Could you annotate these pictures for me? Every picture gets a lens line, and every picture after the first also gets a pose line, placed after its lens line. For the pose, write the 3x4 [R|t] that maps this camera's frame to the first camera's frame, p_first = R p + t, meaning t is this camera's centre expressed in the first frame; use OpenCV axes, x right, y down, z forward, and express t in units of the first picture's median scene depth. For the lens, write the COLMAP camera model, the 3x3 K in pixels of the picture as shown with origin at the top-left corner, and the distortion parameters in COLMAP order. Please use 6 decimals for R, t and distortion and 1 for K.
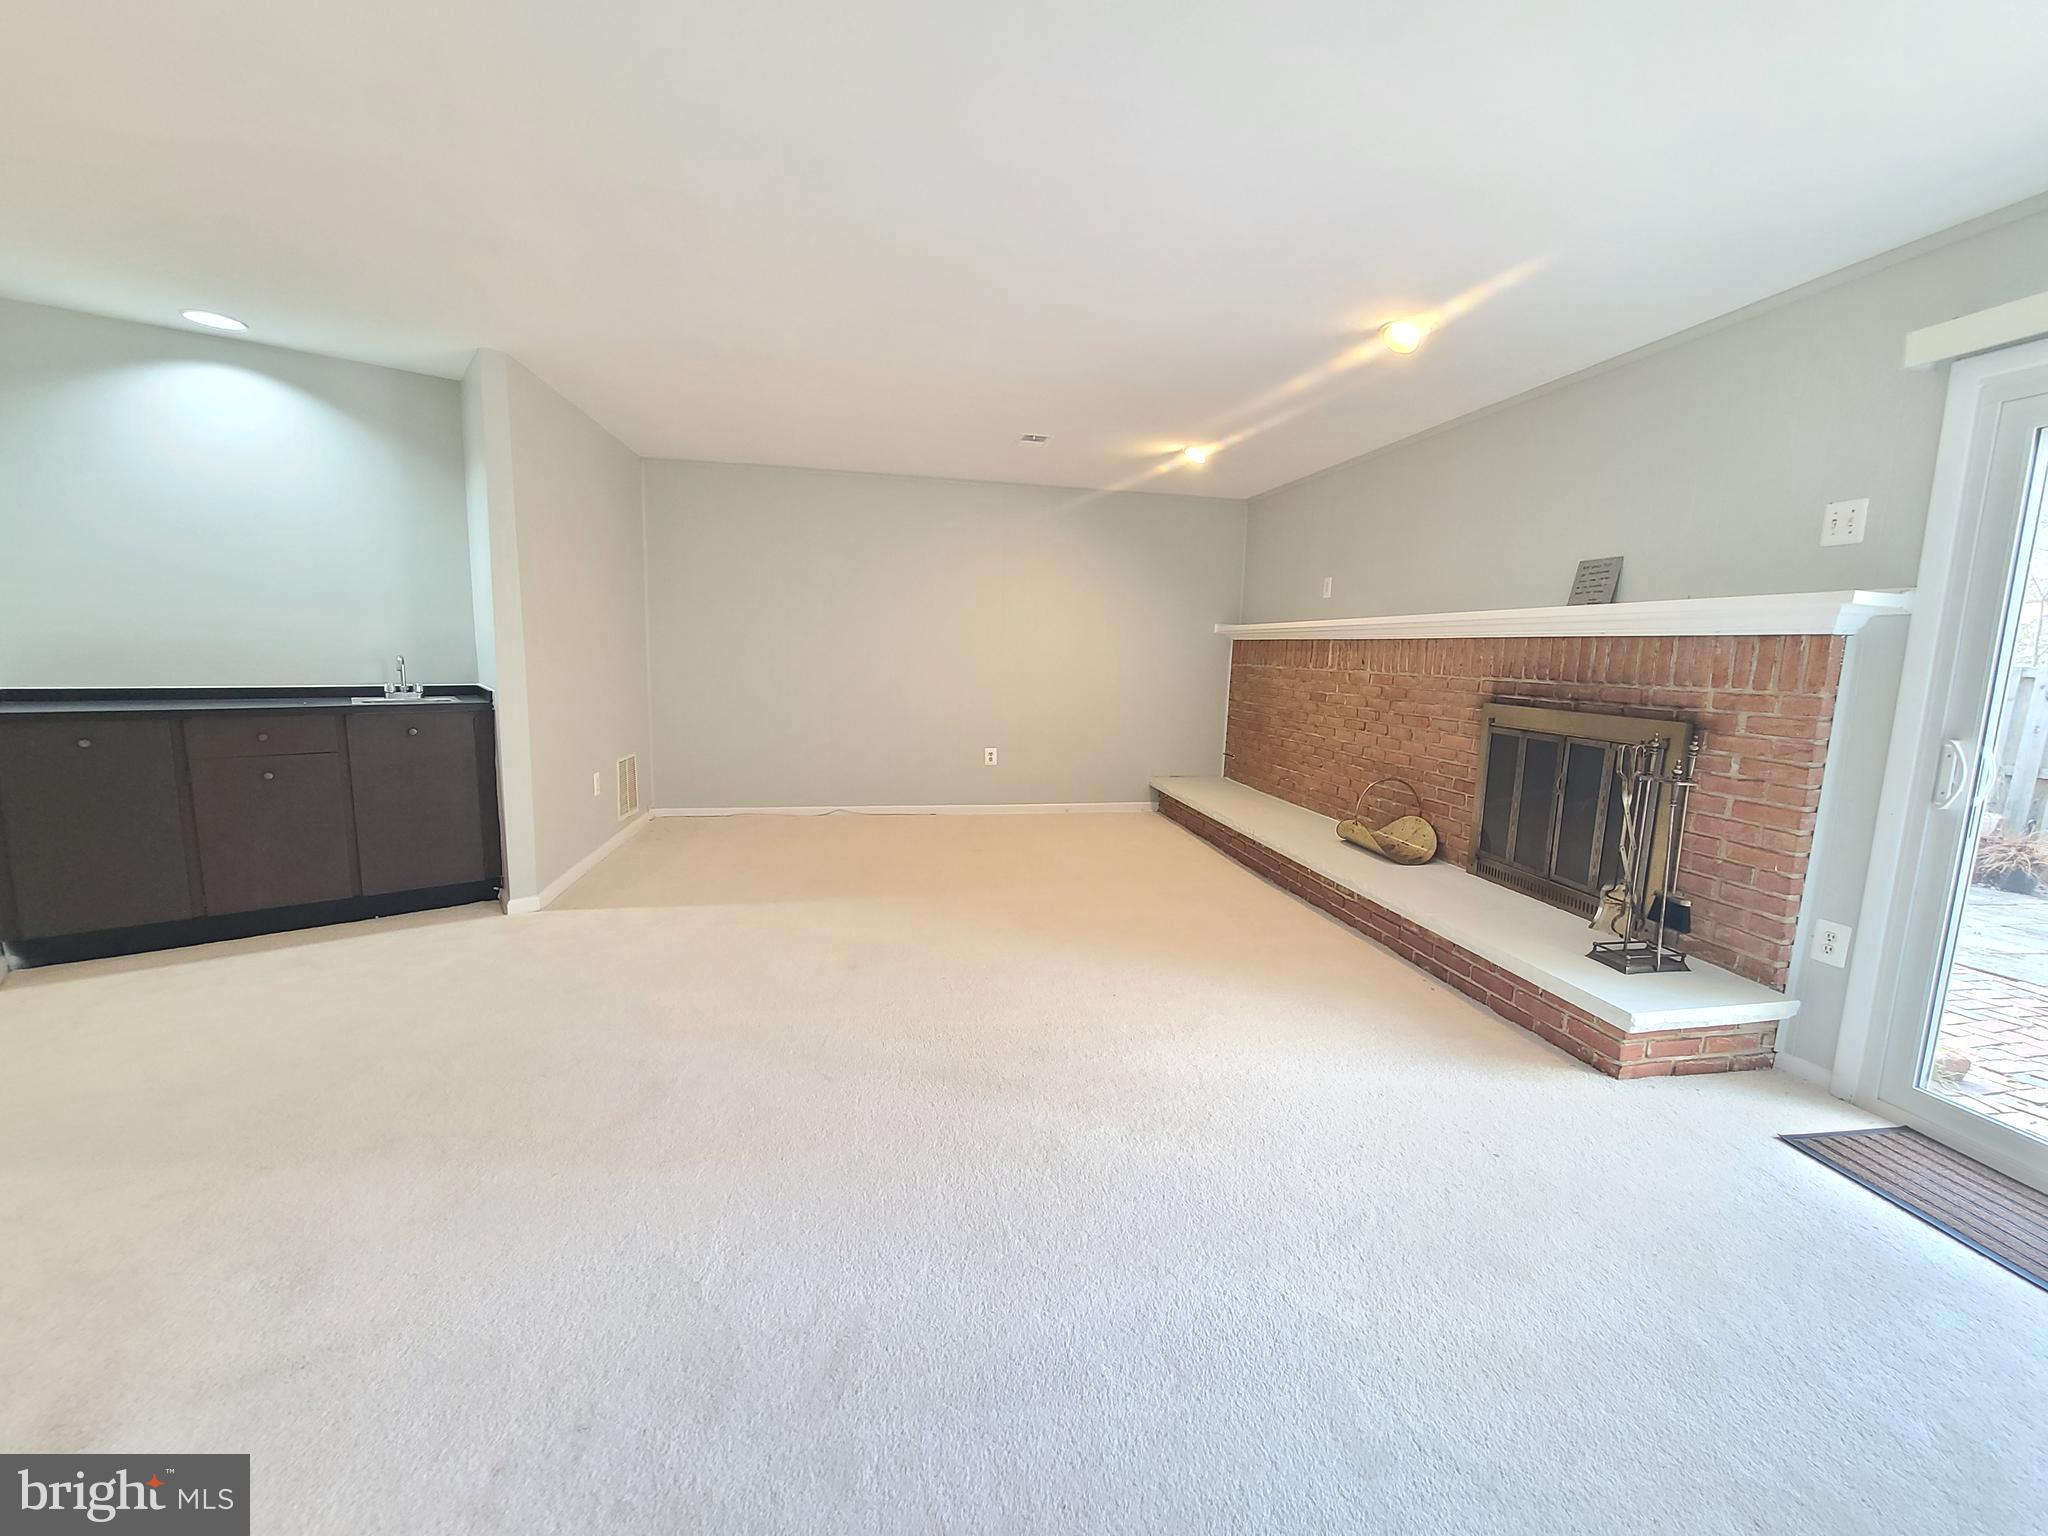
lens RADIAL K [[833.8, 0, 1042.0], [0, 833.8, 766.2], [0, 0, 1]] dist [-0.002389, 0.000217]
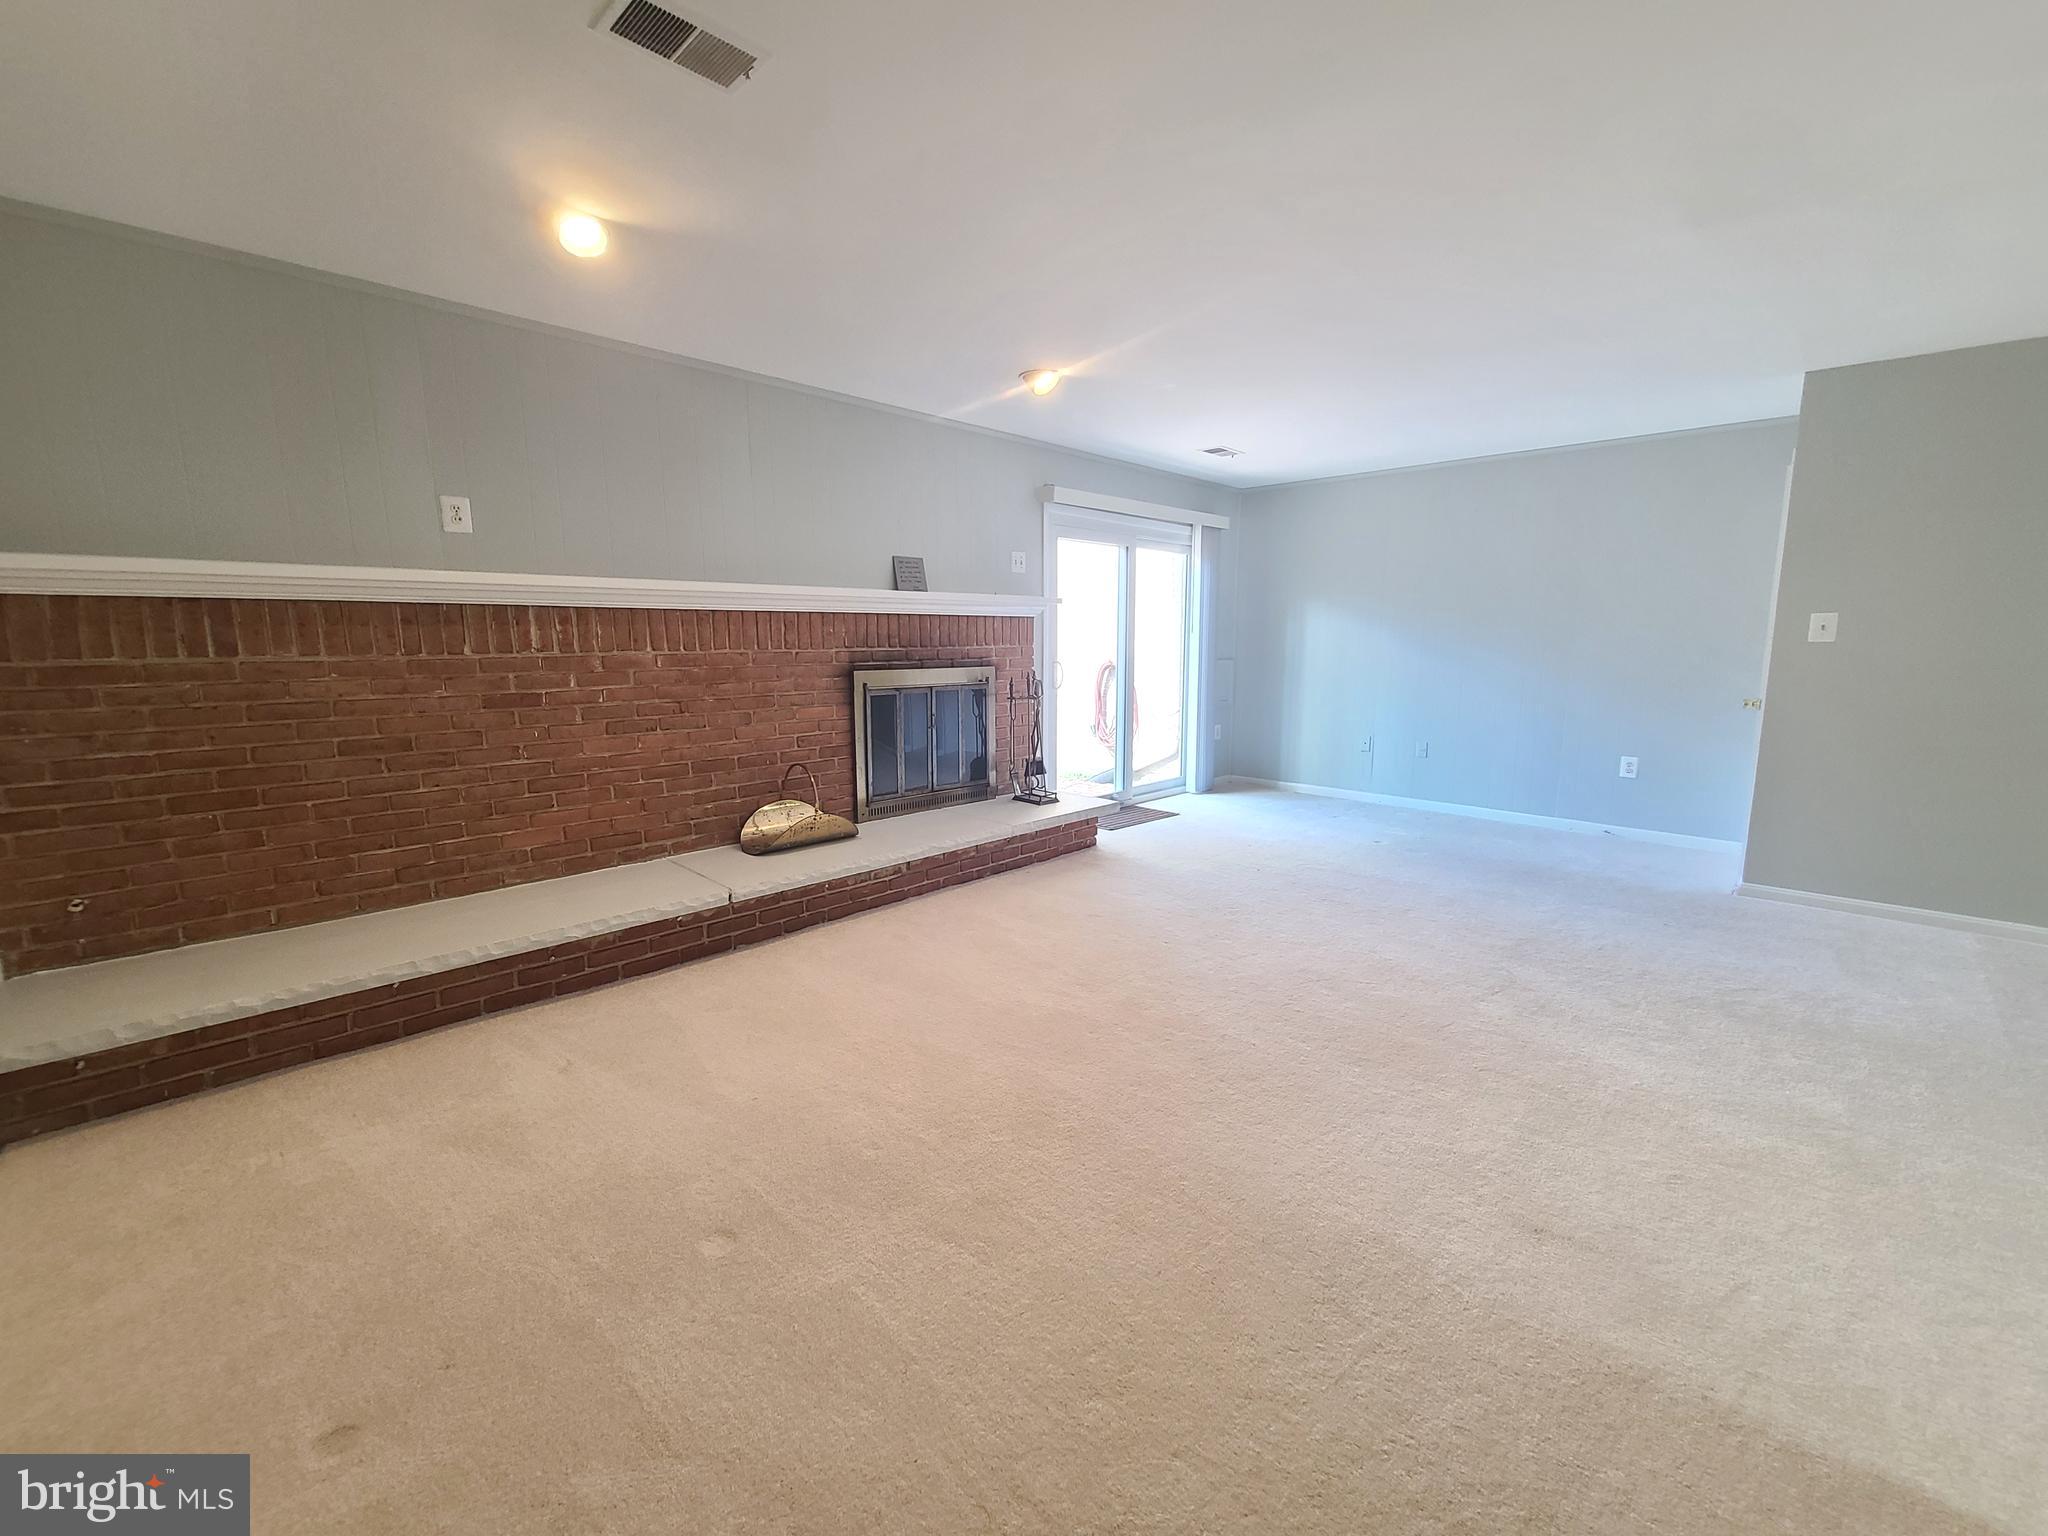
lens RADIAL K [[833.8, 0, 1018.2], [0, 833.8, 759.9], [0, 0, 1]] dist [-0.002389, 0.000217]
pose [[-0.547016, -0.141742, 0.825035, -0.530422], [0.108315, 0.965292, 0.237653, -0.201913], [-0.830085, 0.219364, -0.512677, 1.406597]]
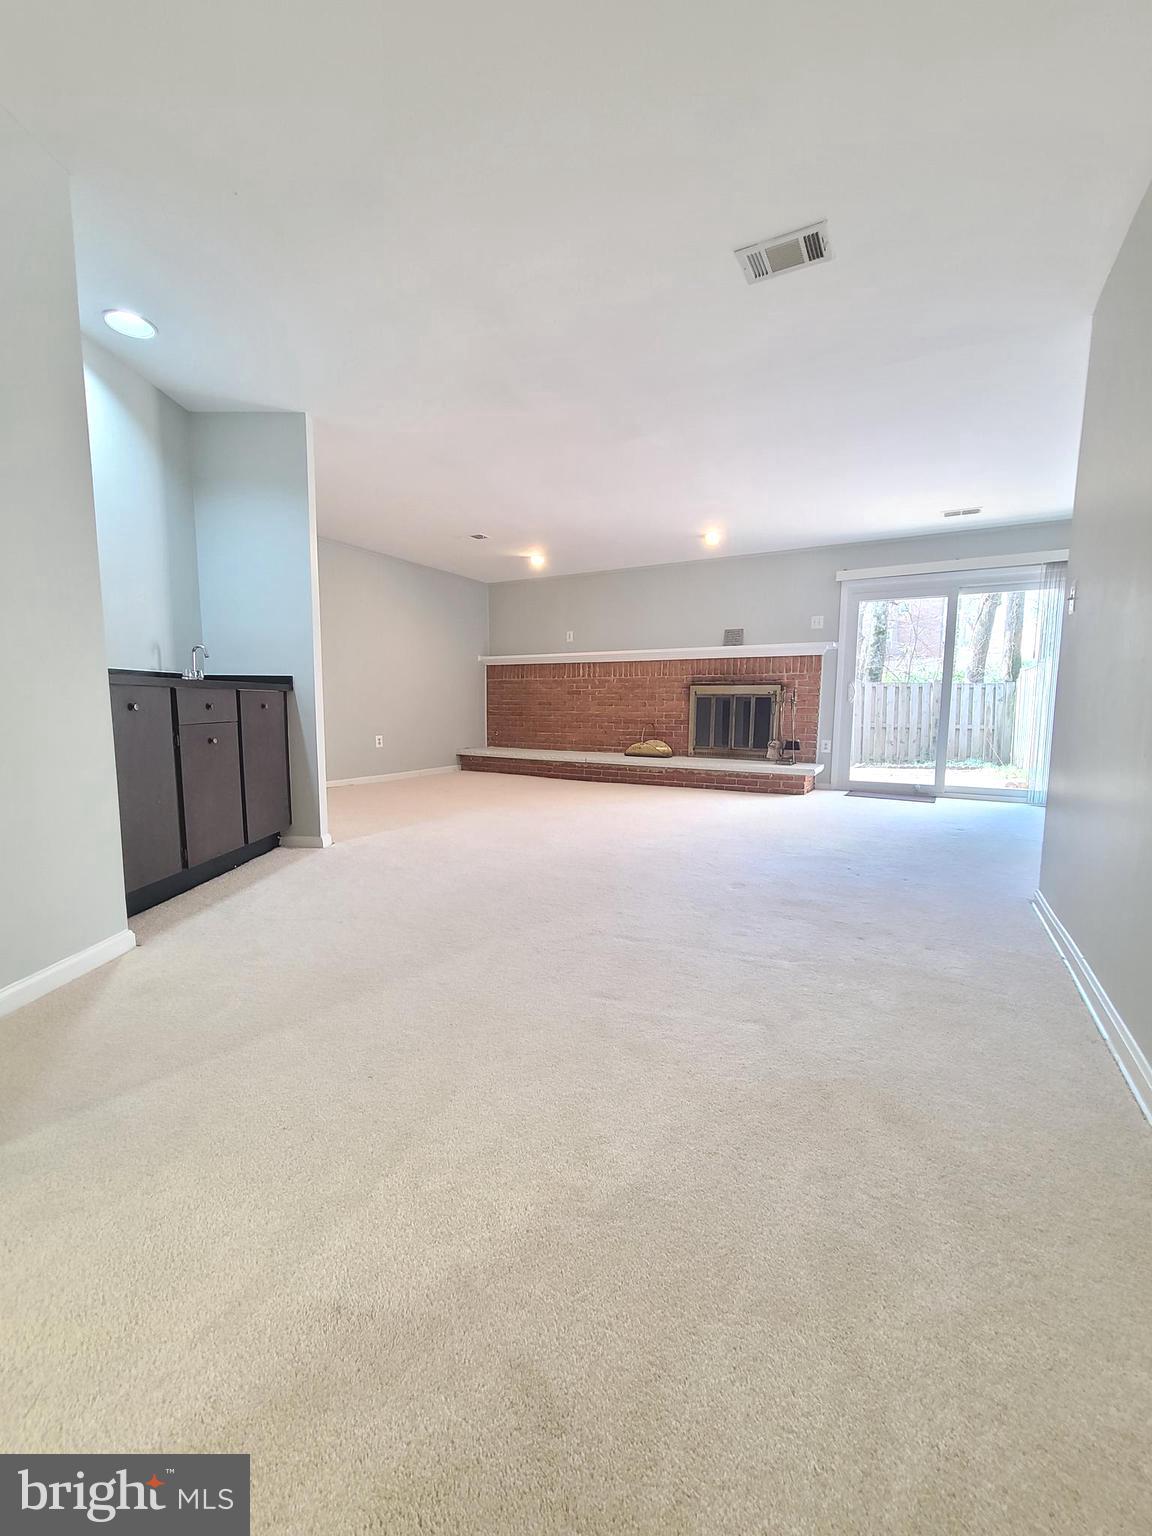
lens RADIAL K [[625.3, 0, 578.2], [0, 625.3, 772.2], [0, 0, 1]] dist [-0.002389, 0.000217]
pose [[0.663264, -0.102560, 0.741324, -1.062621], [0.115015, 0.992766, 0.034442, 0.074239], [-0.739494, 0.062419, 0.670263, 0.031432]]
